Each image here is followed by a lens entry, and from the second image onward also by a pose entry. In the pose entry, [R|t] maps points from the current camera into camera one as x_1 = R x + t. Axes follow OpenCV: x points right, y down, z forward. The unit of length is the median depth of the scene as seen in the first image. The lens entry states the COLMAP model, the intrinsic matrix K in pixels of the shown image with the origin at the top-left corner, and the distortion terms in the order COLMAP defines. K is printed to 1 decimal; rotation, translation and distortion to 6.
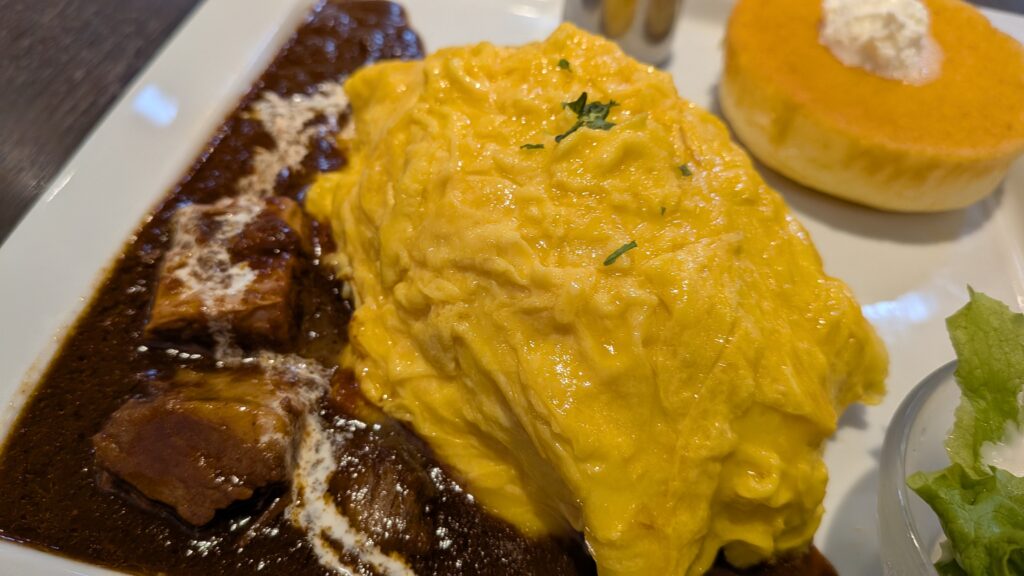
lens RADIAL K [[811.7, 0, 512.0], [0, 811.7, 288.0], [0, 0, 1]] dist [0.000916, -0.155171]
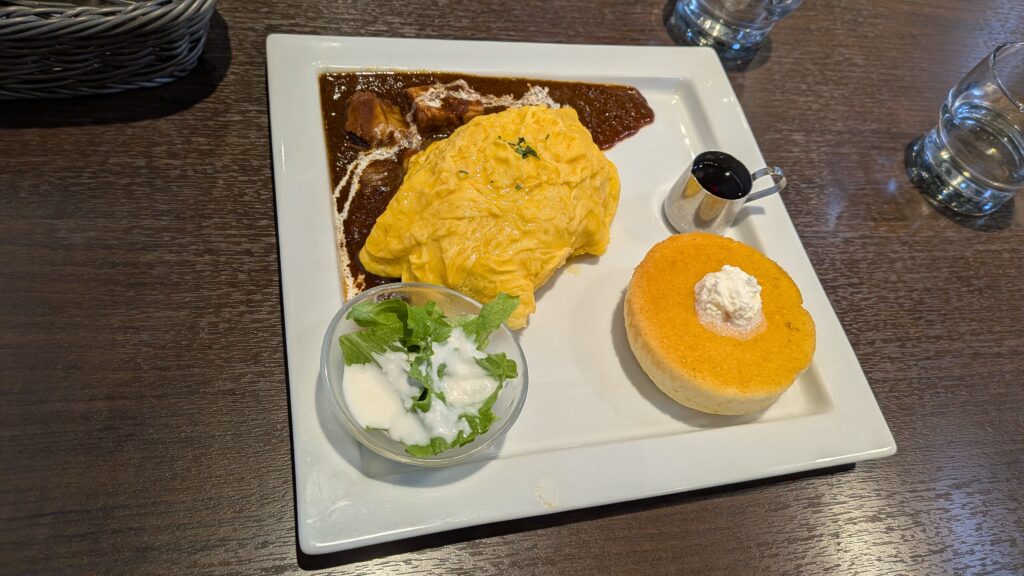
lens RADIAL K [[811.7, 0, 512.0], [0, 811.7, 288.0], [0, 0, 1]] dist [0.000916, -0.155171]
pose [[0.385580, 0.770743, -0.507232, 1.602972], [-0.805793, 0.549089, 0.221809, -0.481550], [0.449473, 0.323199, 0.832777, -0.916647]]
